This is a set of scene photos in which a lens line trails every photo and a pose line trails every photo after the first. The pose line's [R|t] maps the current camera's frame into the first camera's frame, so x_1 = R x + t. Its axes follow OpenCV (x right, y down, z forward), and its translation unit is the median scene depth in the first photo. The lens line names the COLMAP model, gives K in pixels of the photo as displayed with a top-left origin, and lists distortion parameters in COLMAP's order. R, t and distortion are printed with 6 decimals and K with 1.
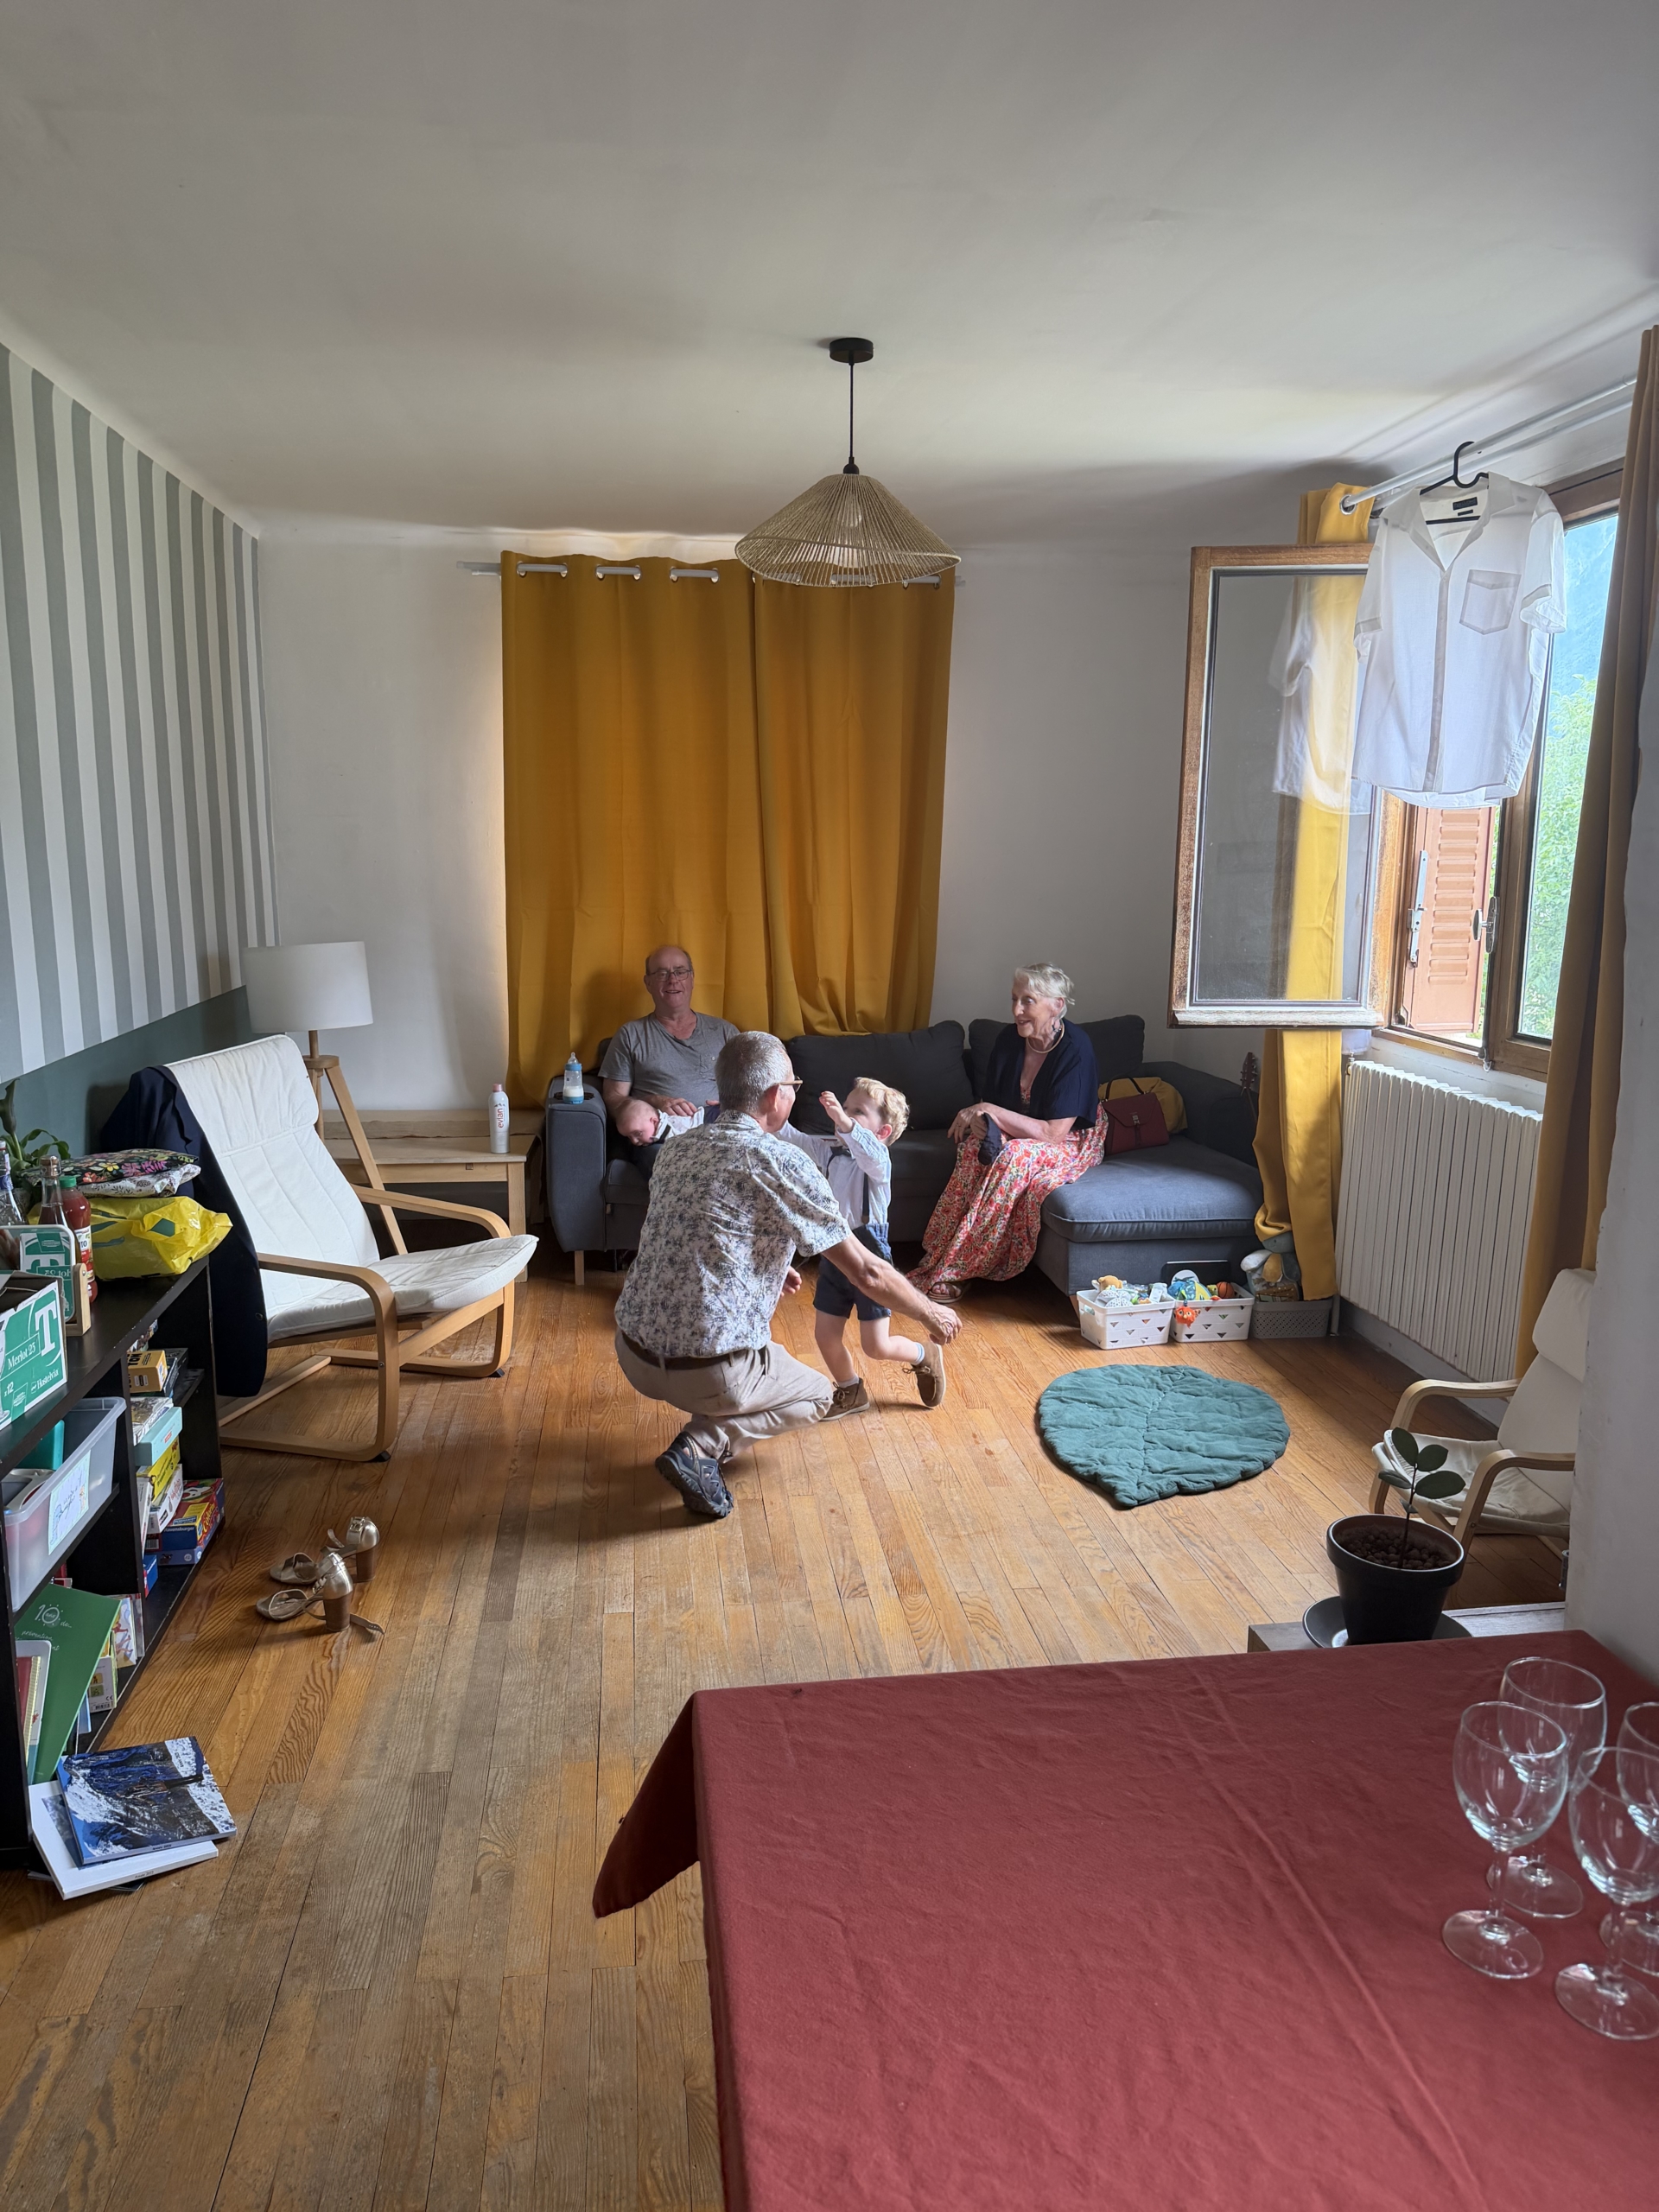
lens RADIAL K [[1568.7, 0, 824.4], [0, 1568.7, 1110.5], [0, 0, 1]] dist [0.093498, -0.174956]
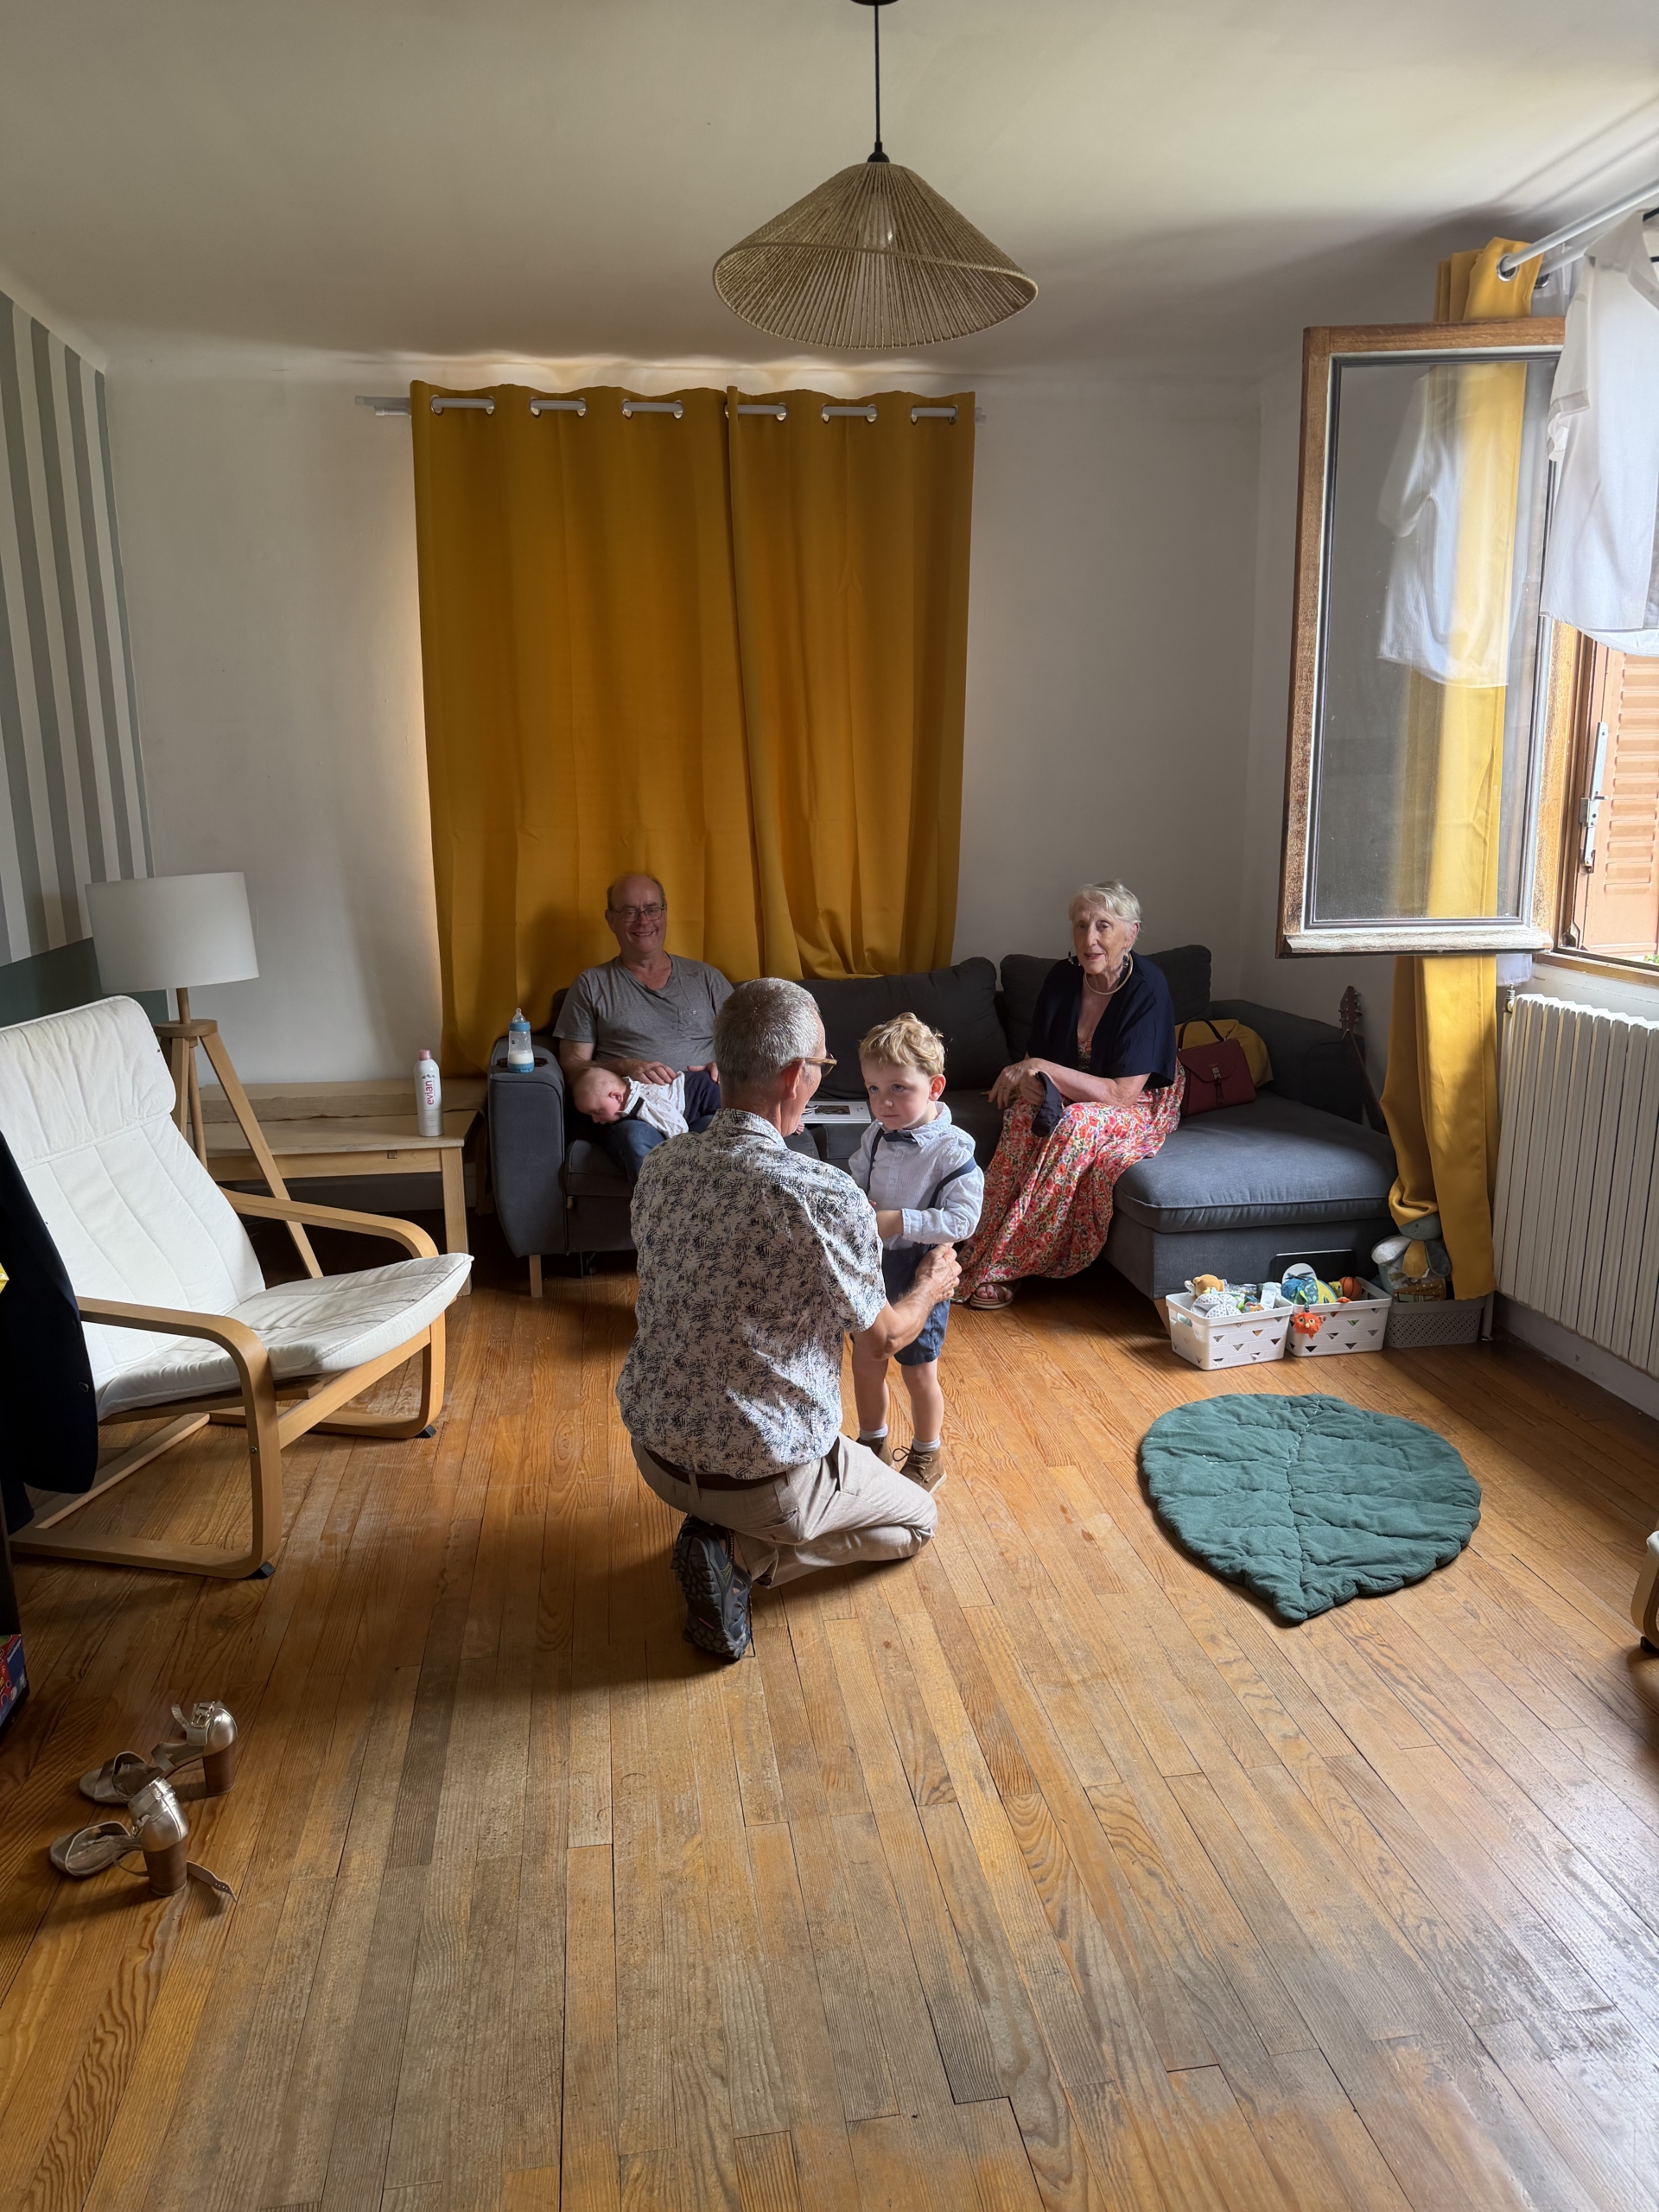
lens RADIAL K [[1568.7, 0, 824.4], [0, 1568.7, 1110.5], [0, 0, 1]] dist [0.093498, -0.174956]
pose [[0.999508, -0.026323, 0.017030, -0.022084], [0.025701, 0.999031, 0.035737, -0.010674], [-0.017954, -0.035282, 0.999216, 0.219840]]
